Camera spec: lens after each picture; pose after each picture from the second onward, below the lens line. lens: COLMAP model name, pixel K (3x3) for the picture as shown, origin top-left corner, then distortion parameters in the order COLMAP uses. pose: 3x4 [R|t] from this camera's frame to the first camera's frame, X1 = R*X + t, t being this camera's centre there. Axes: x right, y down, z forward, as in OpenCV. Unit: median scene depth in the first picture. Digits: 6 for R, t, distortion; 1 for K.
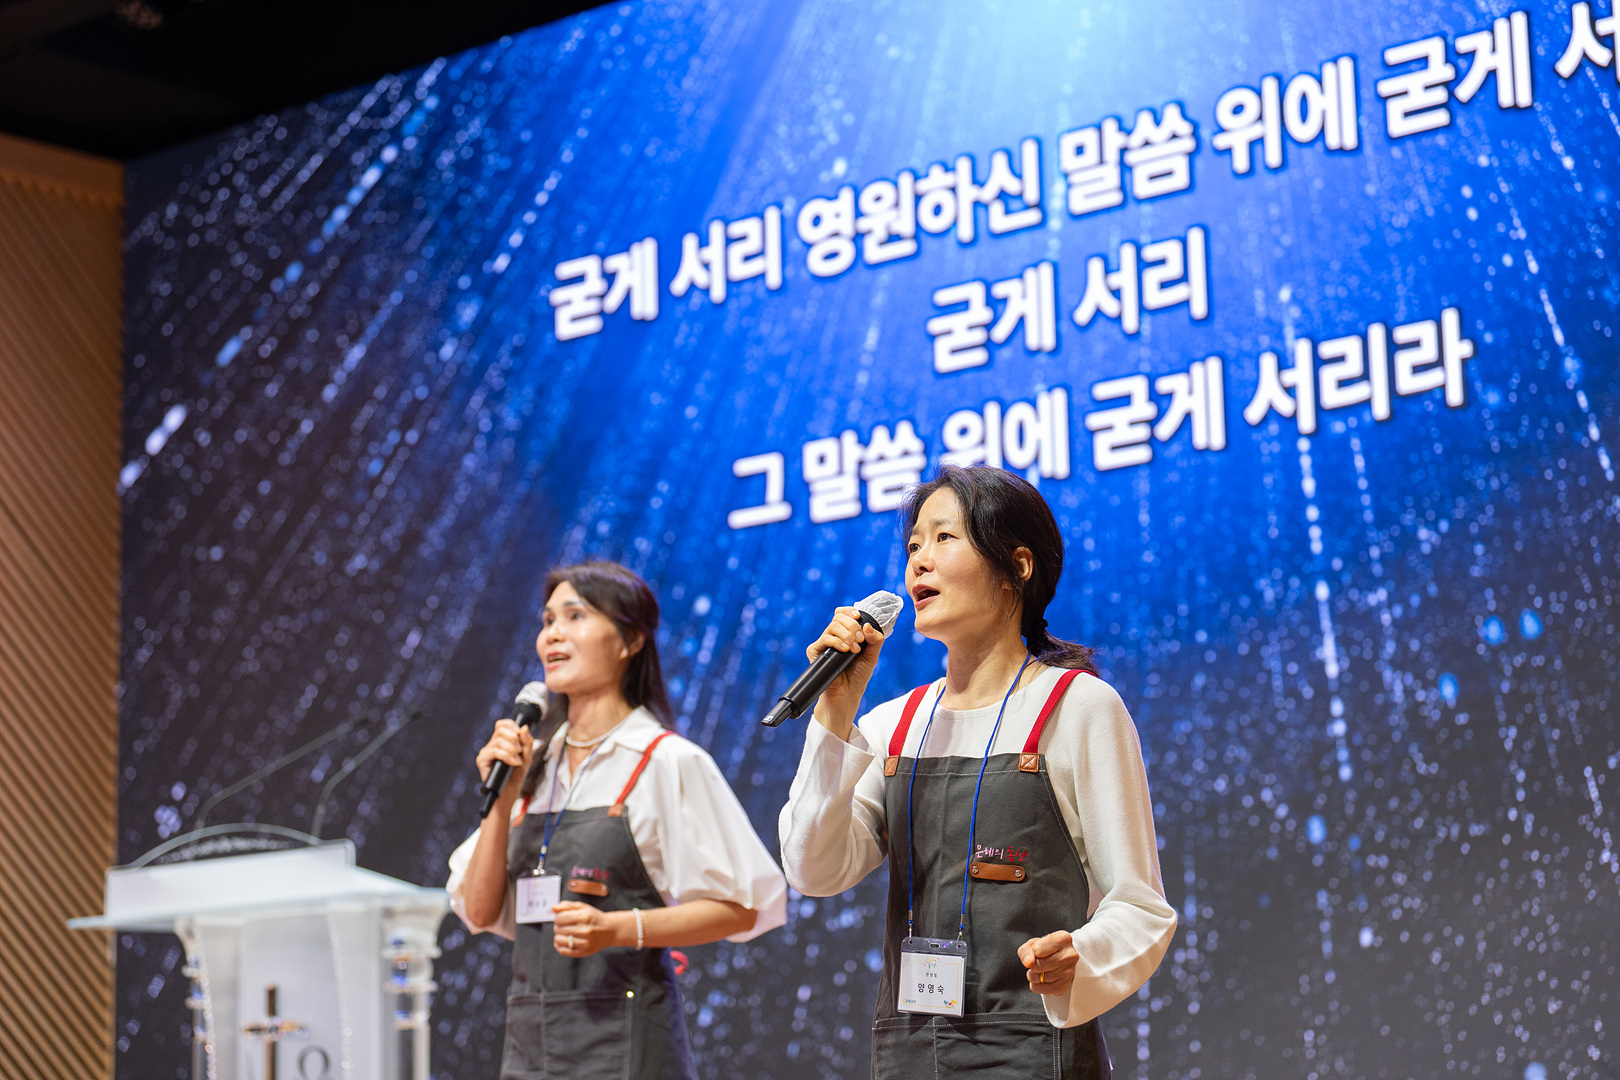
lens RADIAL K [[3523.3, 0, 810.2], [0, 3523.3, 539.4], [0, 0, 1]] dist [0.011496, 0.000000]
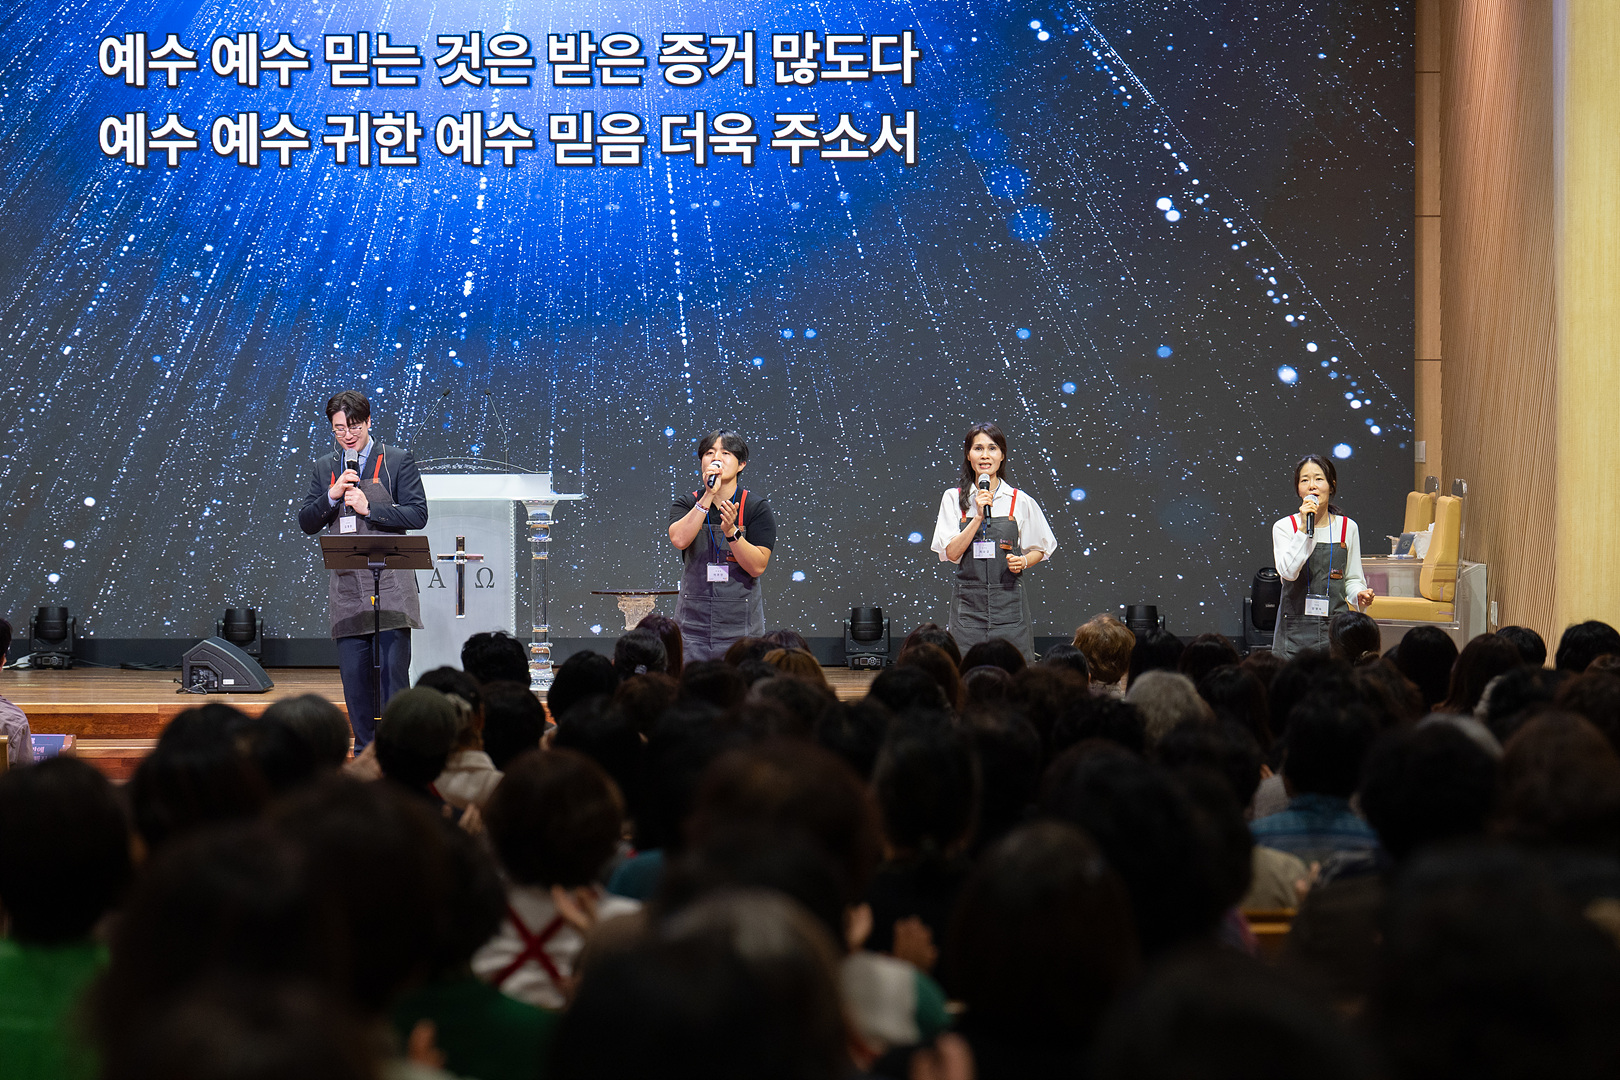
lens RADIAL K [[5502.5, 0, 808.5], [0, 5502.5, 535.5], [0, 0, 1]] dist [-0.172882, 0.000000]
pose [[0.753611, 0.007620, 0.657276, -1.675848], [-0.133903, 0.980745, 0.142158, -0.278254], [-0.643537, -0.195143, 0.740121, -1.152876]]
